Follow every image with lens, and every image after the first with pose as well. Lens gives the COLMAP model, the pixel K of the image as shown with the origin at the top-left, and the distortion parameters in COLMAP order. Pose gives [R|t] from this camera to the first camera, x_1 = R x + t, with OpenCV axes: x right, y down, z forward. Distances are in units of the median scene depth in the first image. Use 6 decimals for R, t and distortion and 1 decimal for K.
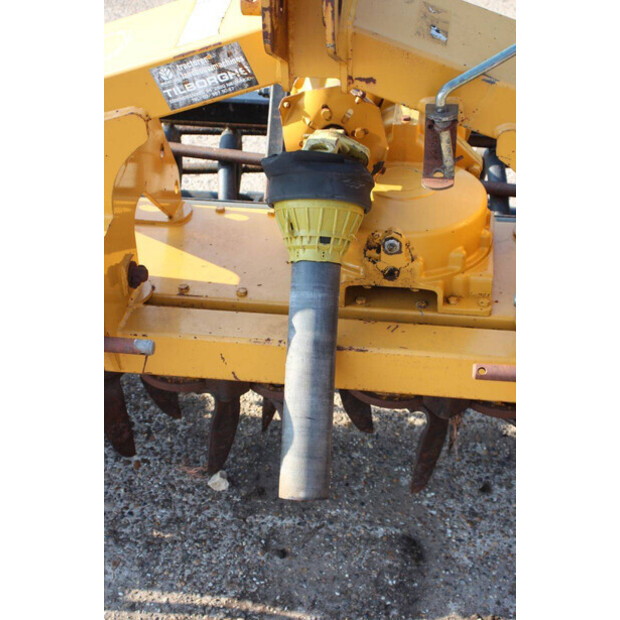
lens RADIAL K [[1073.7, 0, 310.0], [0, 1073.7, 310.0], [0, 0, 1]] dist [0.315767, 0.011700]
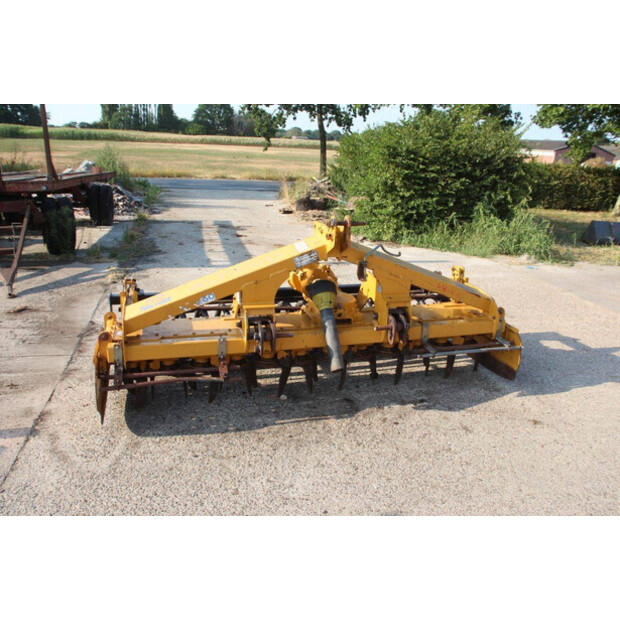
lens RADIAL K [[524.3, 0, 310.0], [0, 524.3, 310.0], [0, 0, 1]] dist [-0.171241, 0.179715]
pose [[0.907370, -0.079609, 0.412724, -0.749128], [0.194340, 0.950105, -0.243991, 0.364927], [-0.372708, 0.301599, 0.877569, -0.528458]]
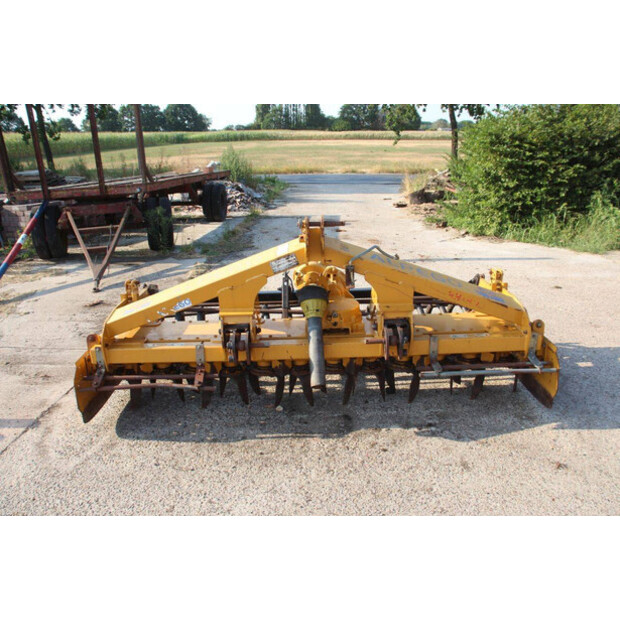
lens RADIAL K [[509.9, 0, 310.0], [0, 509.9, 310.0], [0, 0, 1]] dist [-0.167244, 0.153373]
pose [[0.987423, -0.059845, 0.146335, -0.228017], [0.097637, 0.958819, -0.266708, 0.336833], [-0.124348, 0.277641, 0.952603, -0.496933]]
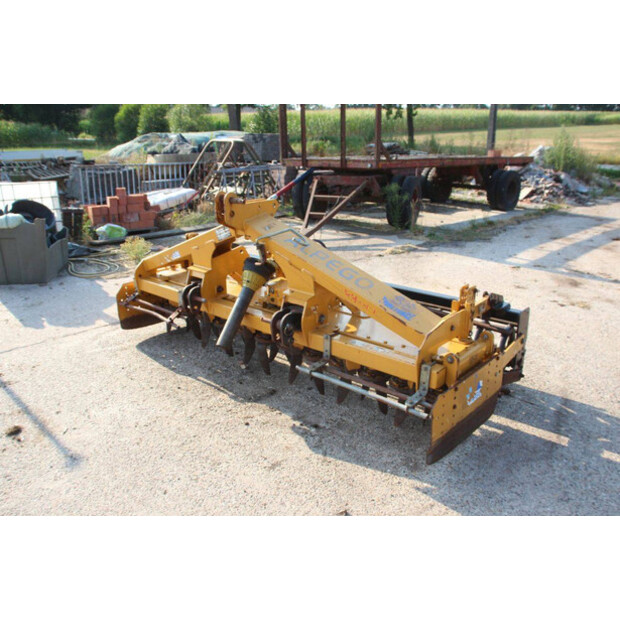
lens RADIAL K [[524.3, 0, 310.0], [0, 524.3, 310.0], [0, 0, 1]] dist [-0.171241, 0.179715]
pose [[0.835431, 0.183948, -0.517898, 1.056473], [-0.307100, 0.937732, -0.162323, 0.233132], [0.455790, 0.294655, 0.839901, -0.351905]]
